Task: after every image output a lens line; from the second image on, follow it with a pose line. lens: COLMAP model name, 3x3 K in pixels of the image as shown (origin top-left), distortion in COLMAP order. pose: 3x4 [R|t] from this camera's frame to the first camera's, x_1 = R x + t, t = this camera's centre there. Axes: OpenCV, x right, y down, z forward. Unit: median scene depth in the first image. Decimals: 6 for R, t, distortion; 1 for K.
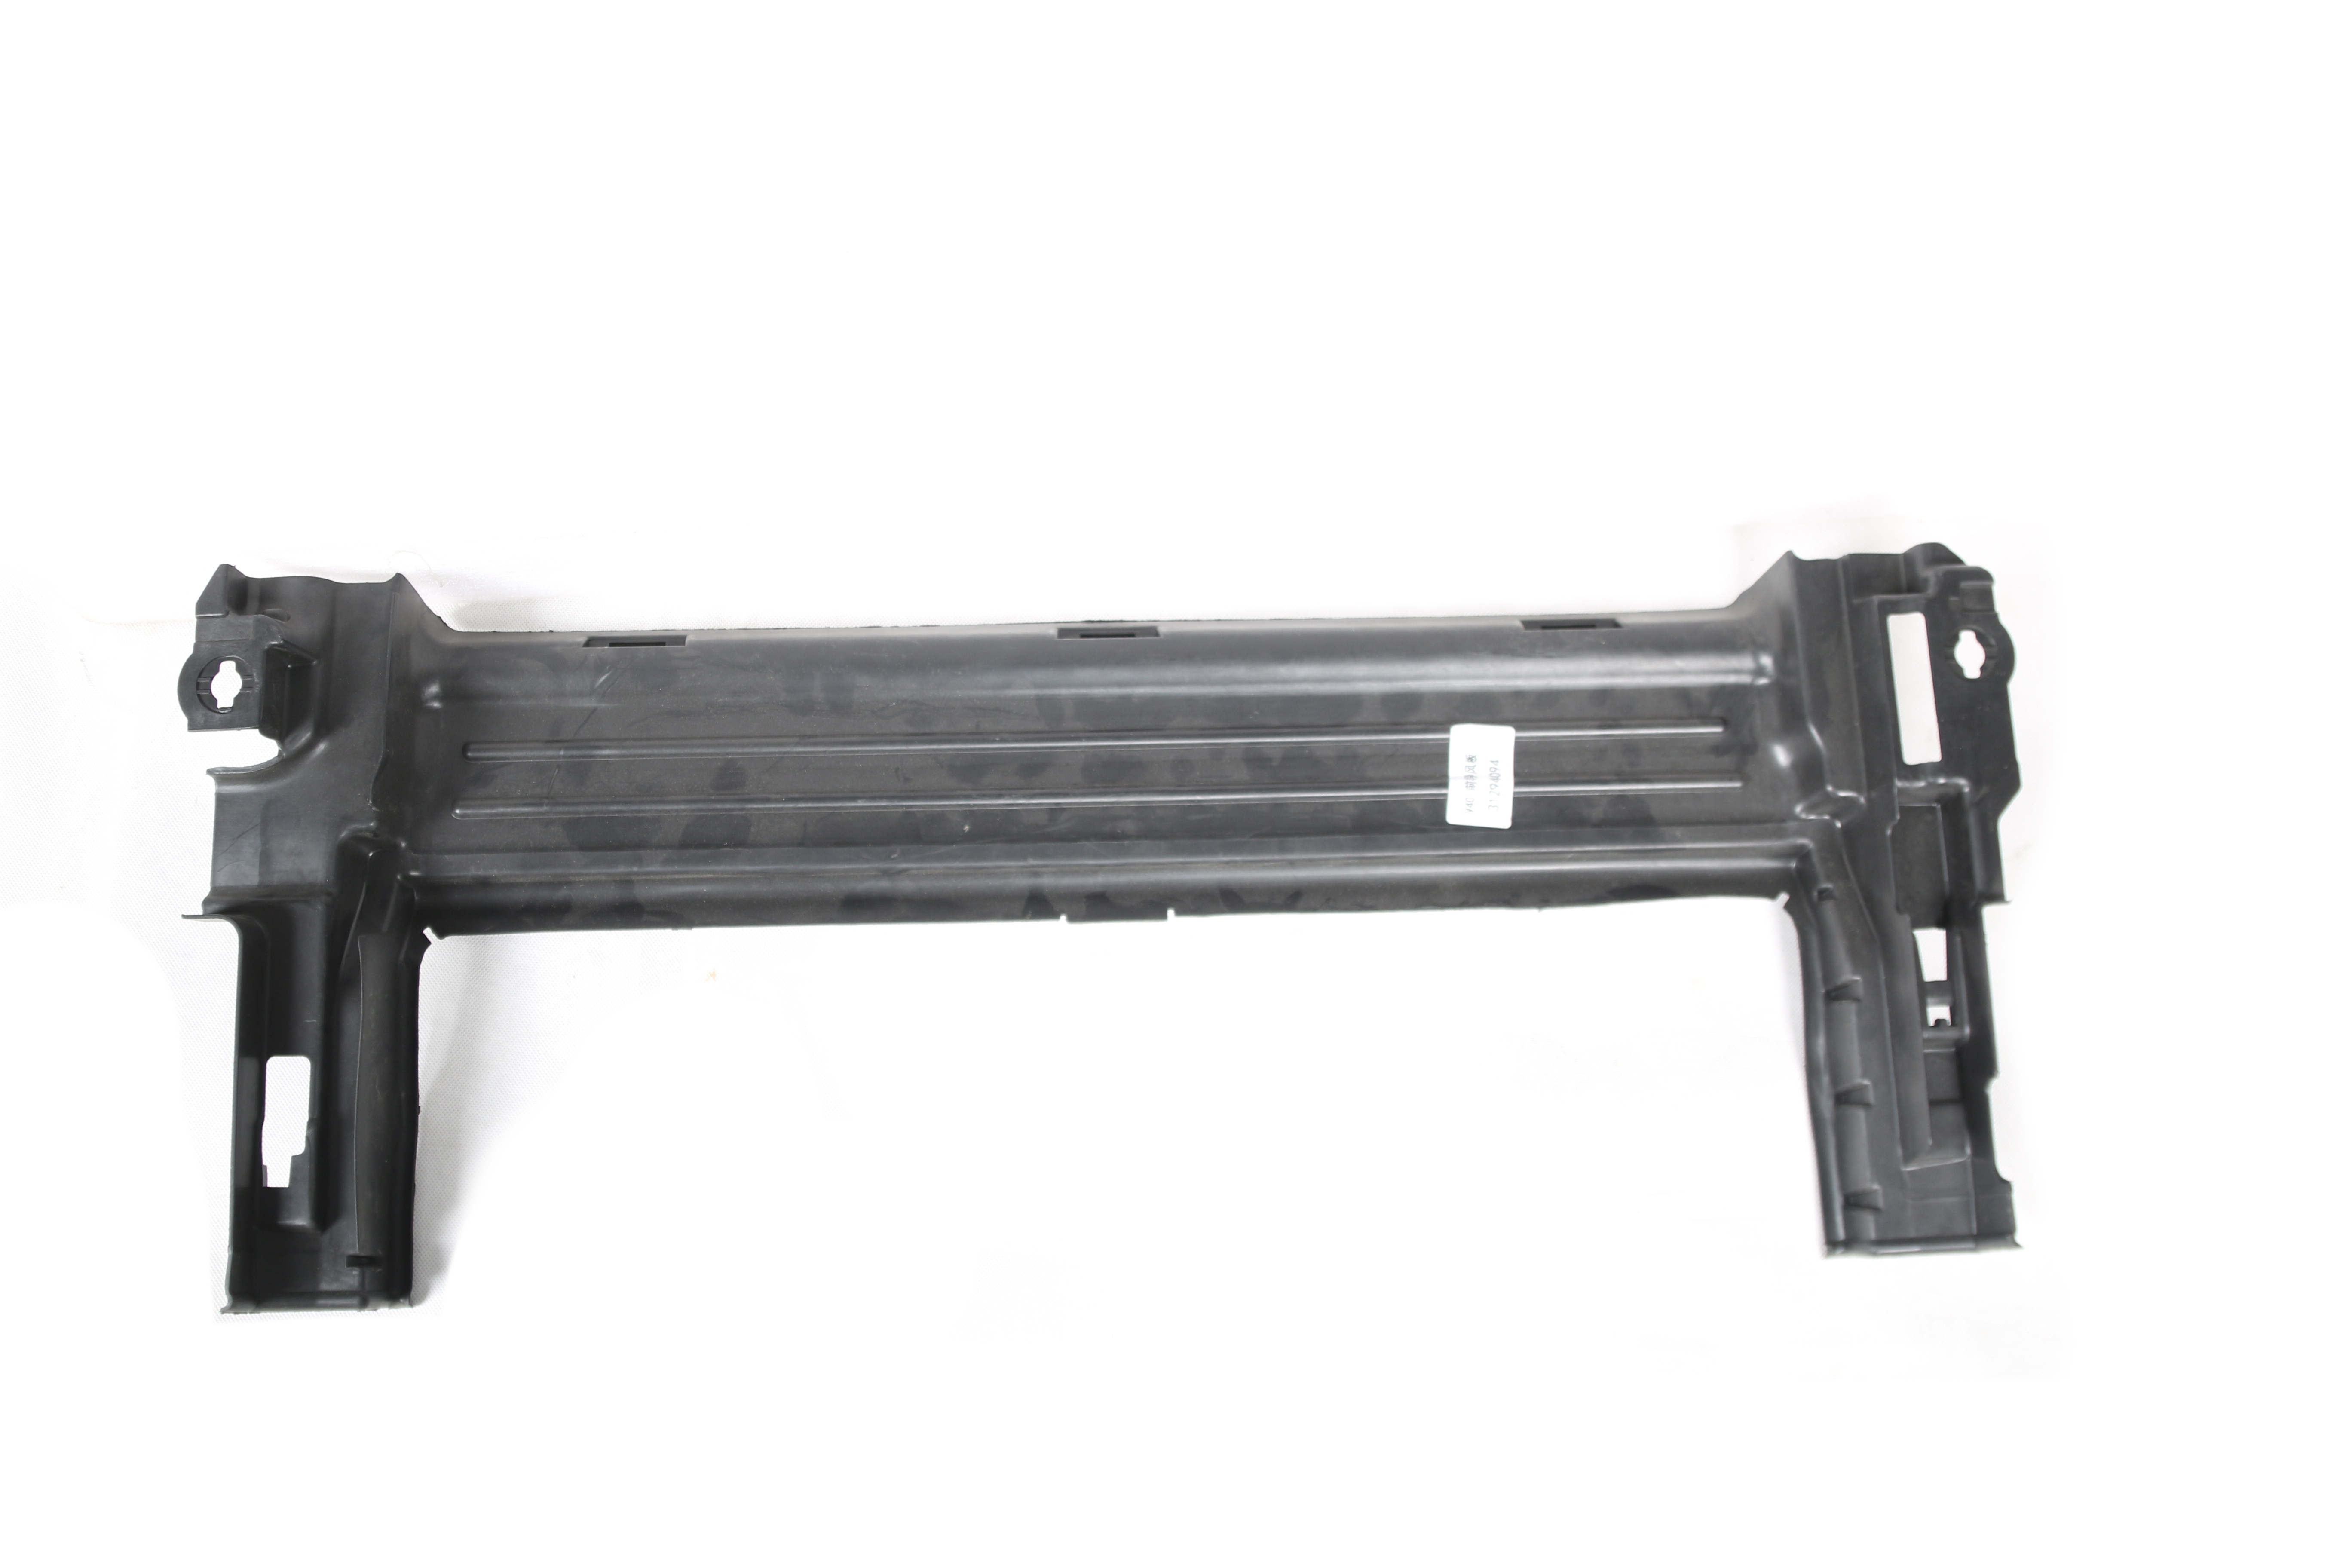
lens RADIAL K [[2631.0, 0, 1181.1], [0, 2631.0, 716.8], [0, 0, 1]] dist [-0.058720, 0.026032]
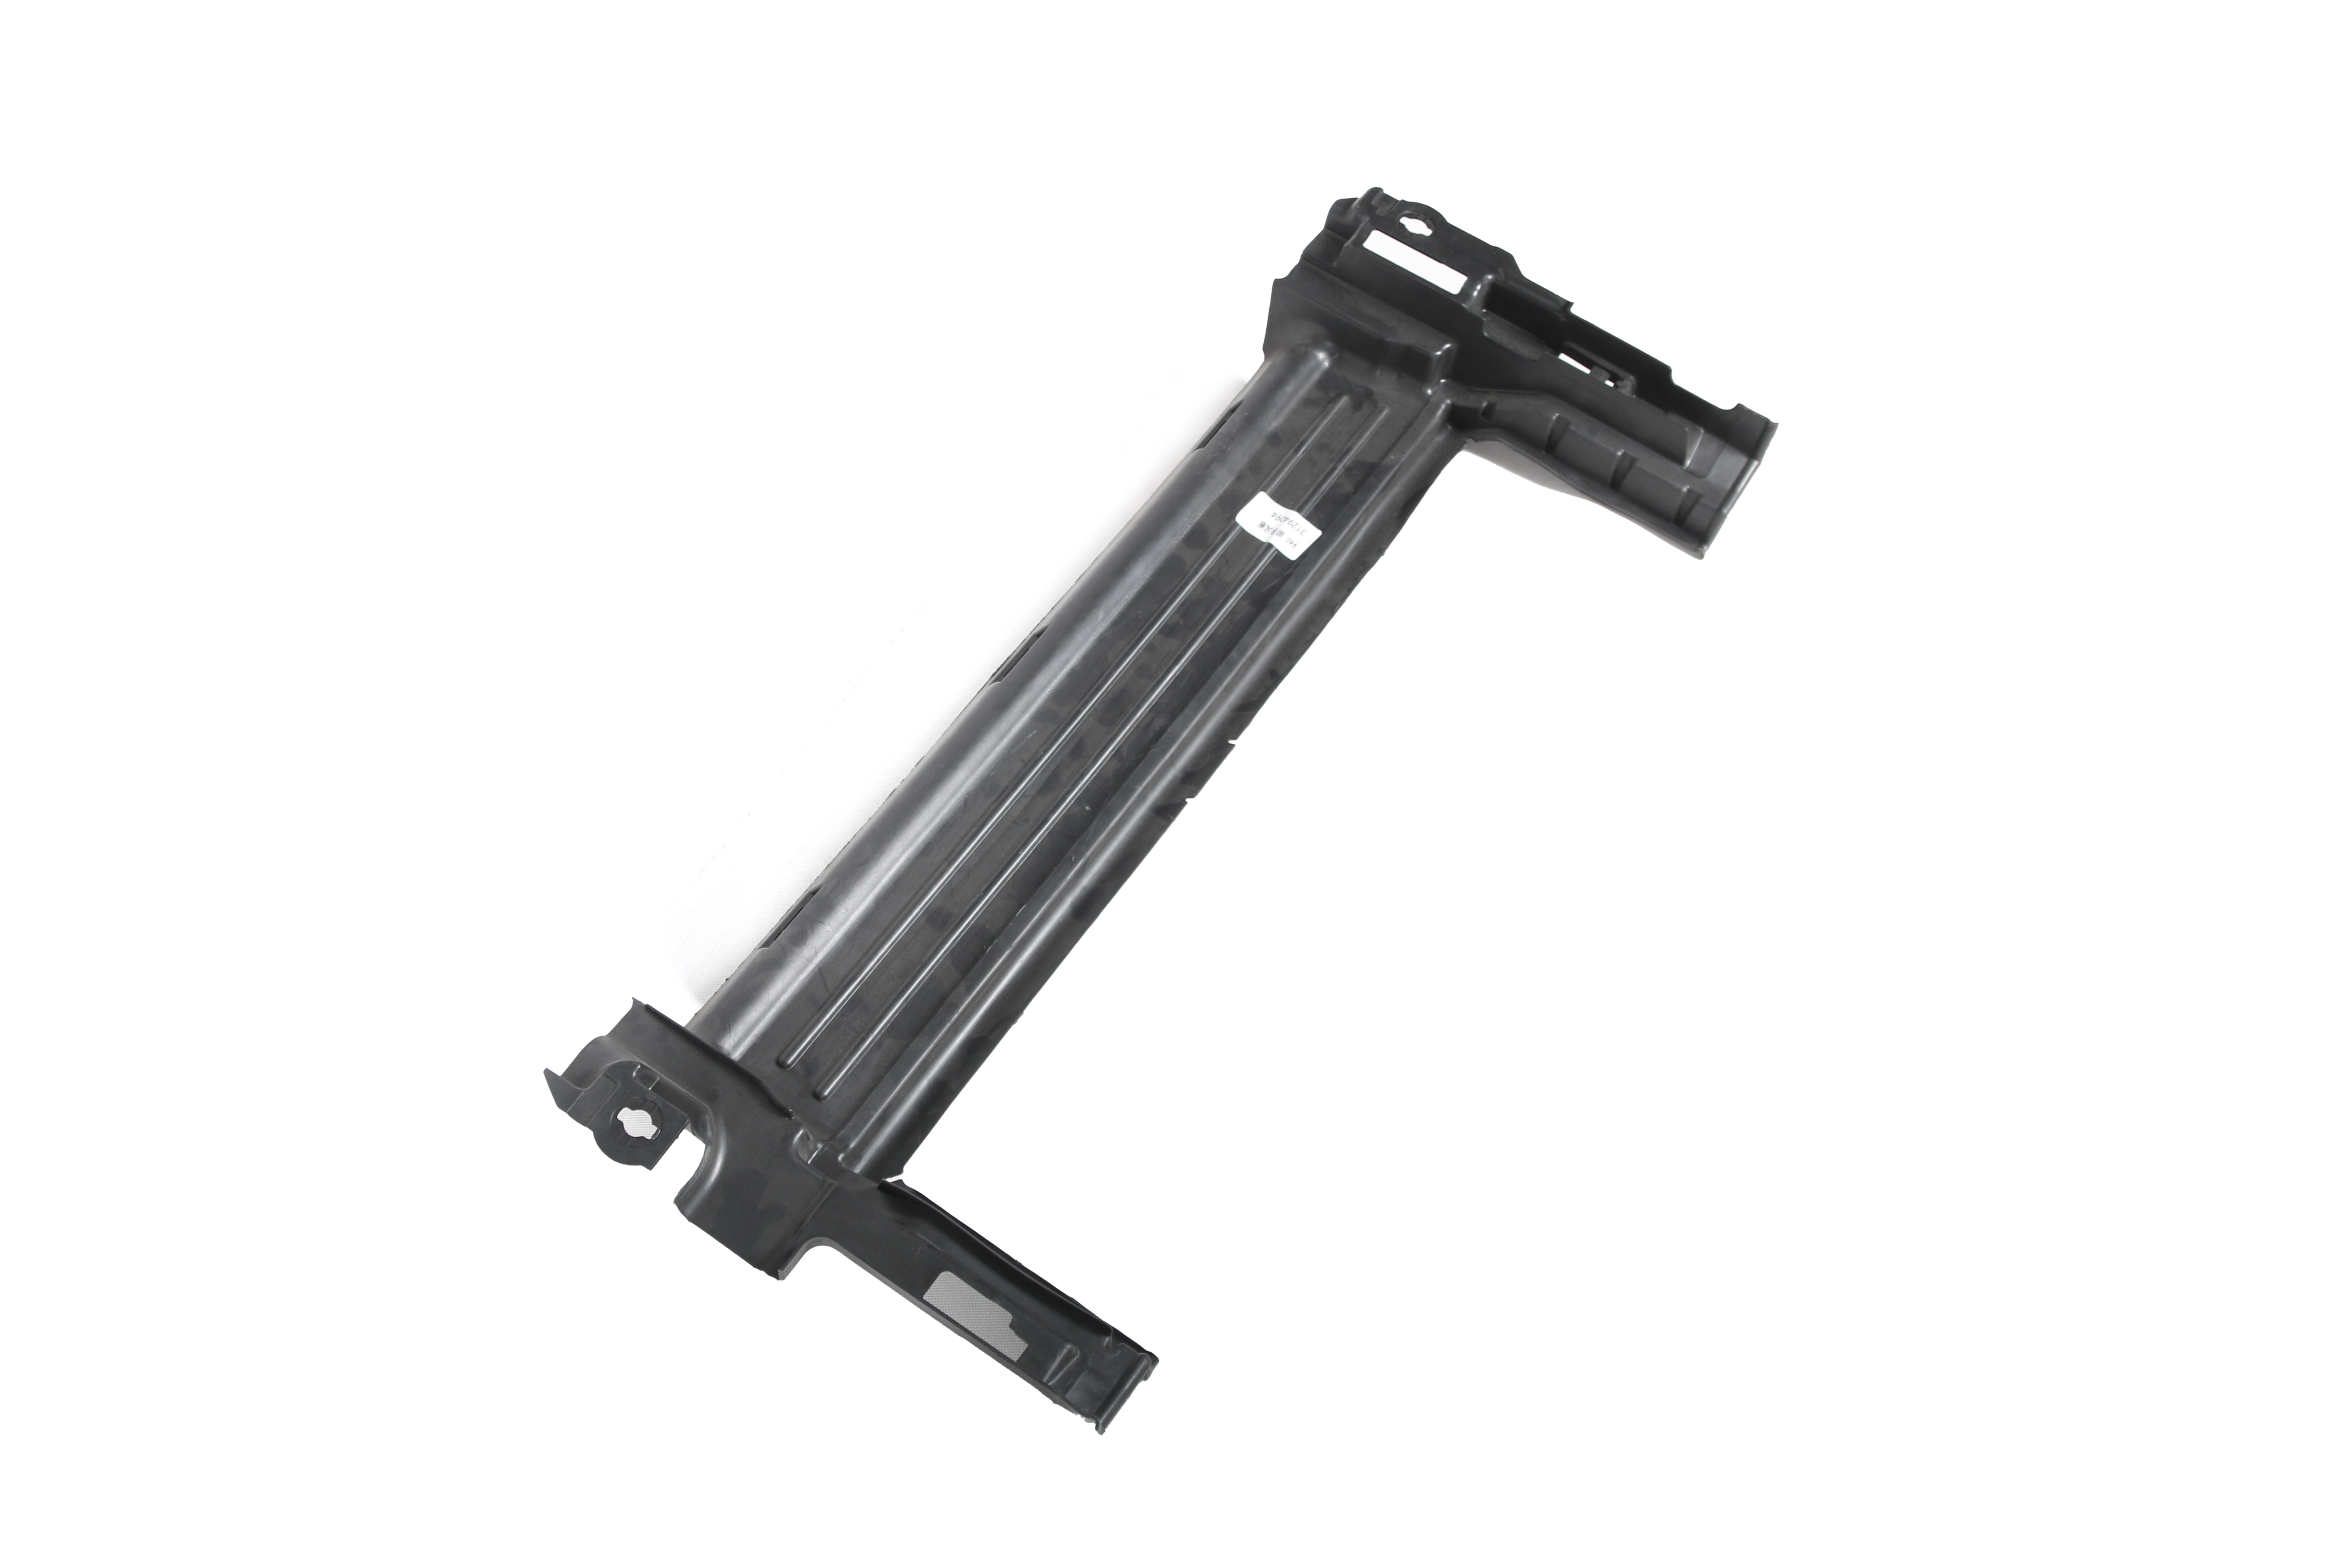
lens RADIAL K [[2631.0, 0, 1181.1], [0, 2631.0, 716.8], [0, 0, 1]] dist [-0.058720, 0.026032]
pose [[0.566344, -0.671696, 0.477577, -0.616946], [0.776479, 0.629116, -0.035973, 0.093717], [-0.276288, 0.391201, 0.877853, -0.110745]]
